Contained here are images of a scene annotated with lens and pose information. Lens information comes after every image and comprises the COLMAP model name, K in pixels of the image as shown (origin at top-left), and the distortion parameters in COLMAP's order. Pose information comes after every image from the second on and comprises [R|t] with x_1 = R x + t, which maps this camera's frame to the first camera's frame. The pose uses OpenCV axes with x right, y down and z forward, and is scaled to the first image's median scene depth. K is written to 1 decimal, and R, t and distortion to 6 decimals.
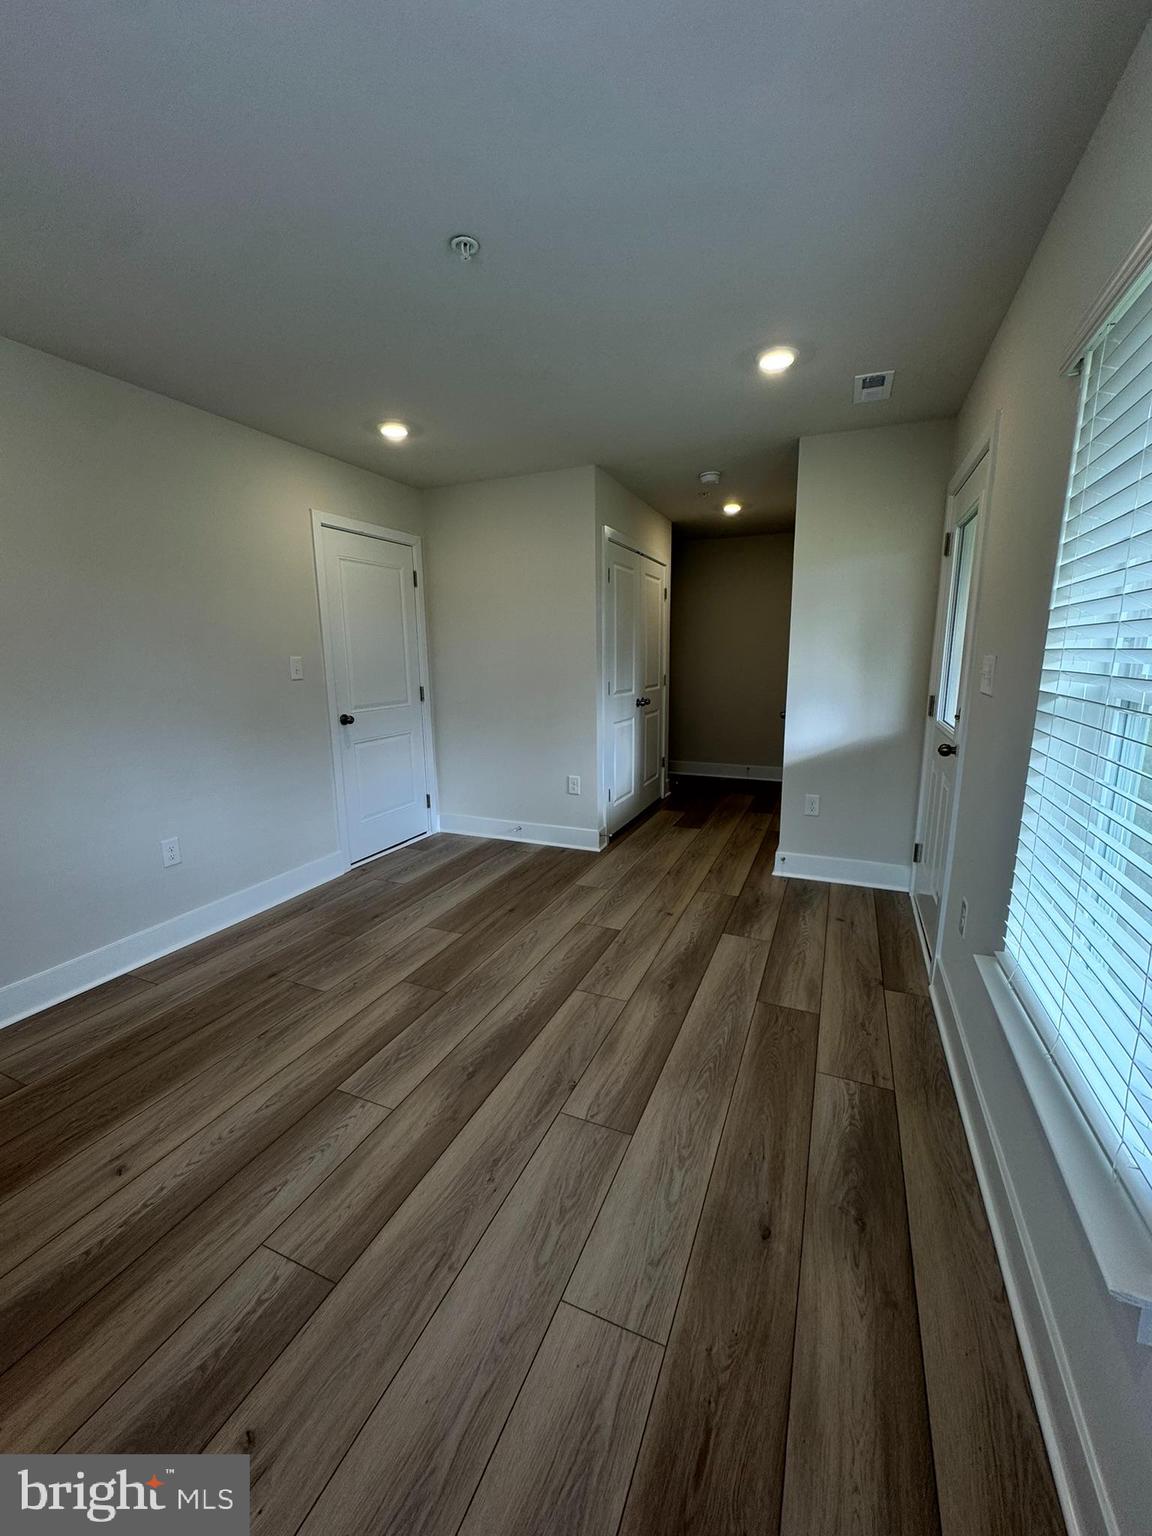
lens RADIAL K [[614.4, 0, 575.3], [0, 614.4, 769.7], [0, 0, 1]] dist [-0.003014, 0.000029]
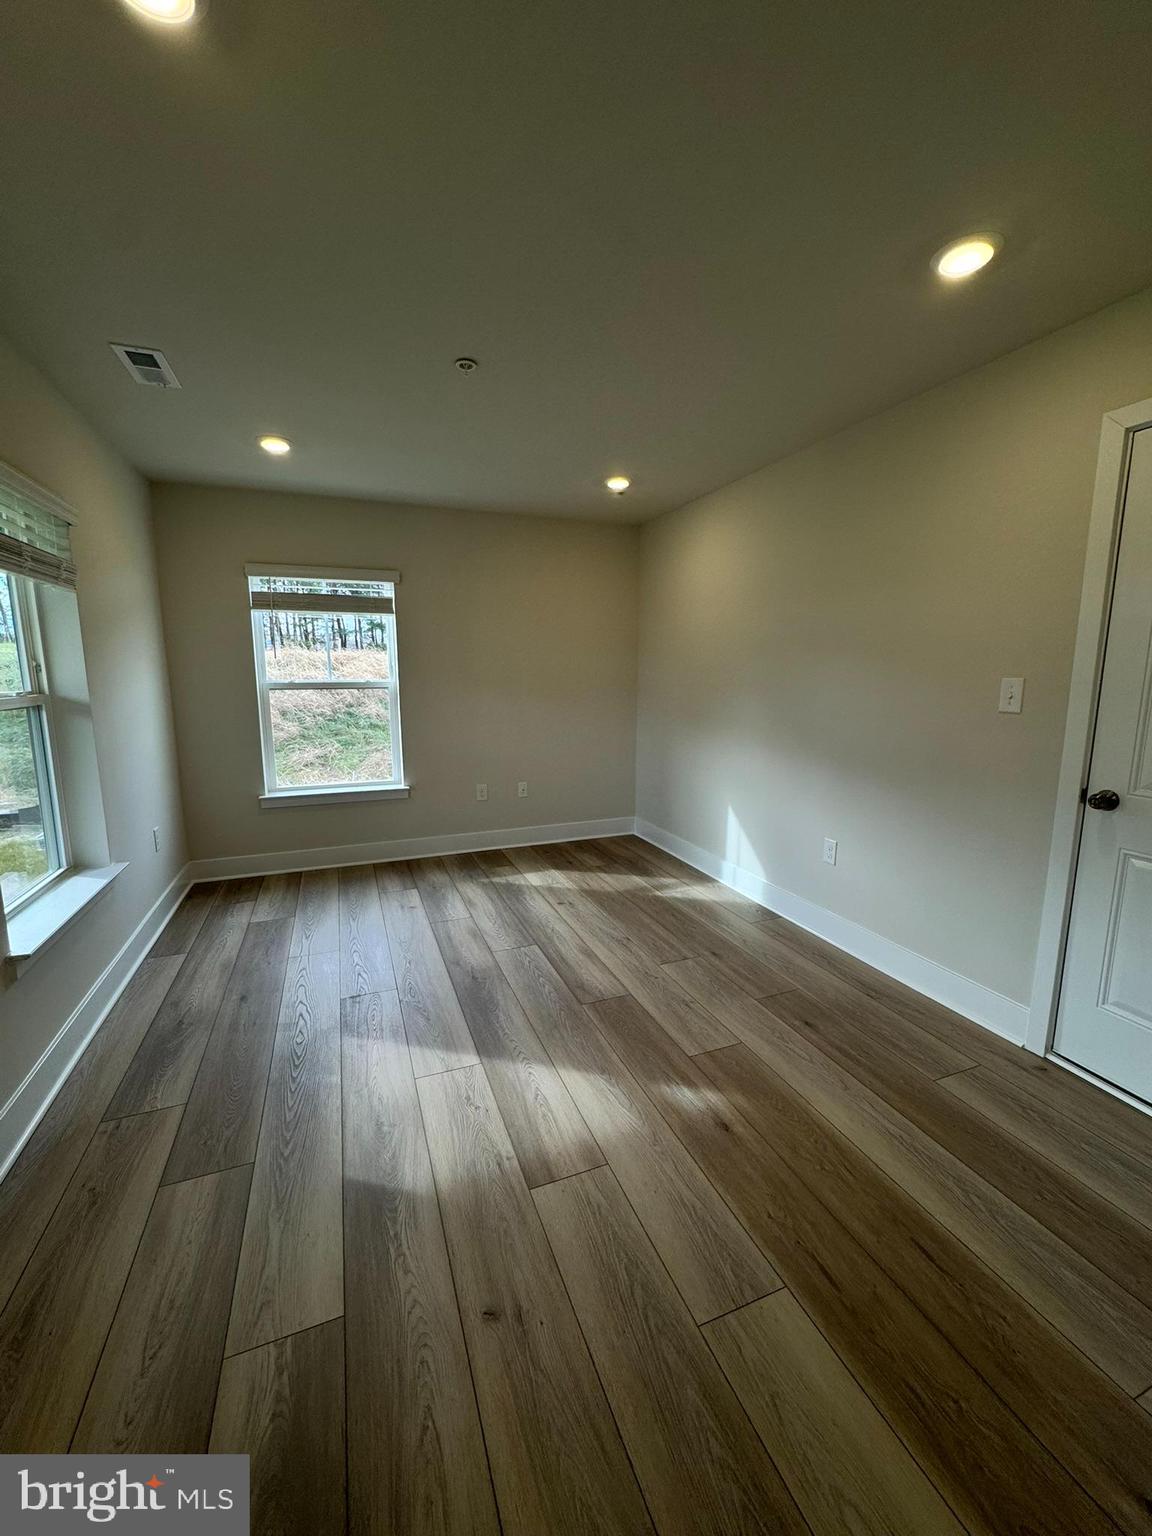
lens RADIAL K [[614.4, 0, 576.1], [0, 614.4, 765.7], [0, 0, 1]] dist [-0.003014, 0.000029]
pose [[-0.709364, 0.122156, -0.694176, 0.403249], [-0.125735, 0.947139, 0.295157, -0.276168], [0.693537, 0.296656, -0.656507, 1.369268]]
